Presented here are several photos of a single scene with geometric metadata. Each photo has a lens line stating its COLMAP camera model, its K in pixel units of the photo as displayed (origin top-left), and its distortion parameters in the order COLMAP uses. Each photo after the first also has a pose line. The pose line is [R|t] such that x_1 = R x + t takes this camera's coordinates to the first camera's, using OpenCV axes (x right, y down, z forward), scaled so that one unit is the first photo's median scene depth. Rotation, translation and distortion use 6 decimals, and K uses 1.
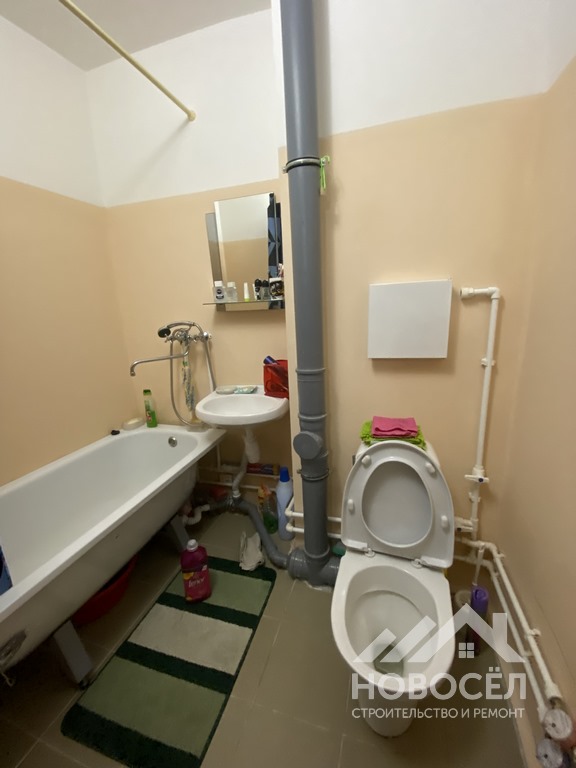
lens RADIAL K [[309.7, 0, 289.0], [0, 309.7, 384.2], [0, 0, 1]] dist [0.022292, -0.021895]
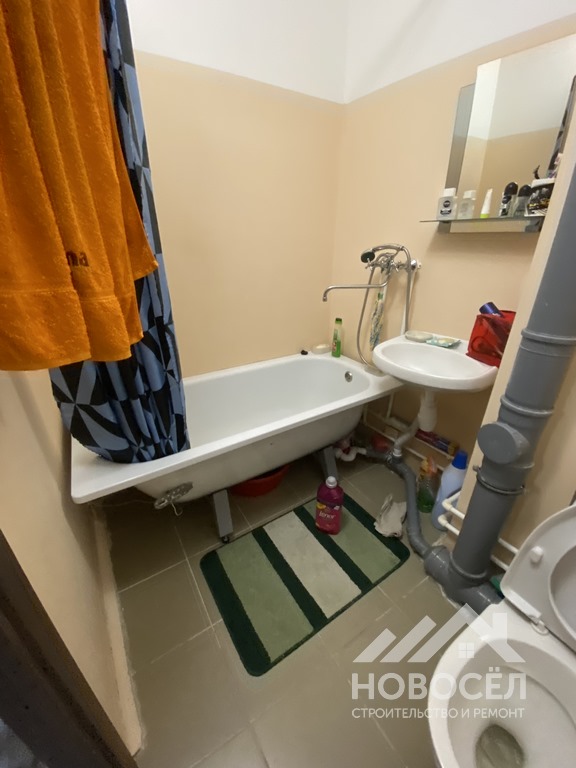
lens RADIAL K [[305.2, 0, 288.0], [0, 305.2, 384.0], [0, 0, 1]] dist [0.028518, -0.030823]
pose [[0.762114, 0.311774, -0.567432, 0.035548], [-0.186952, 0.945059, 0.268166, -0.015951], [0.619863, -0.098290, 0.778530, 0.146767]]
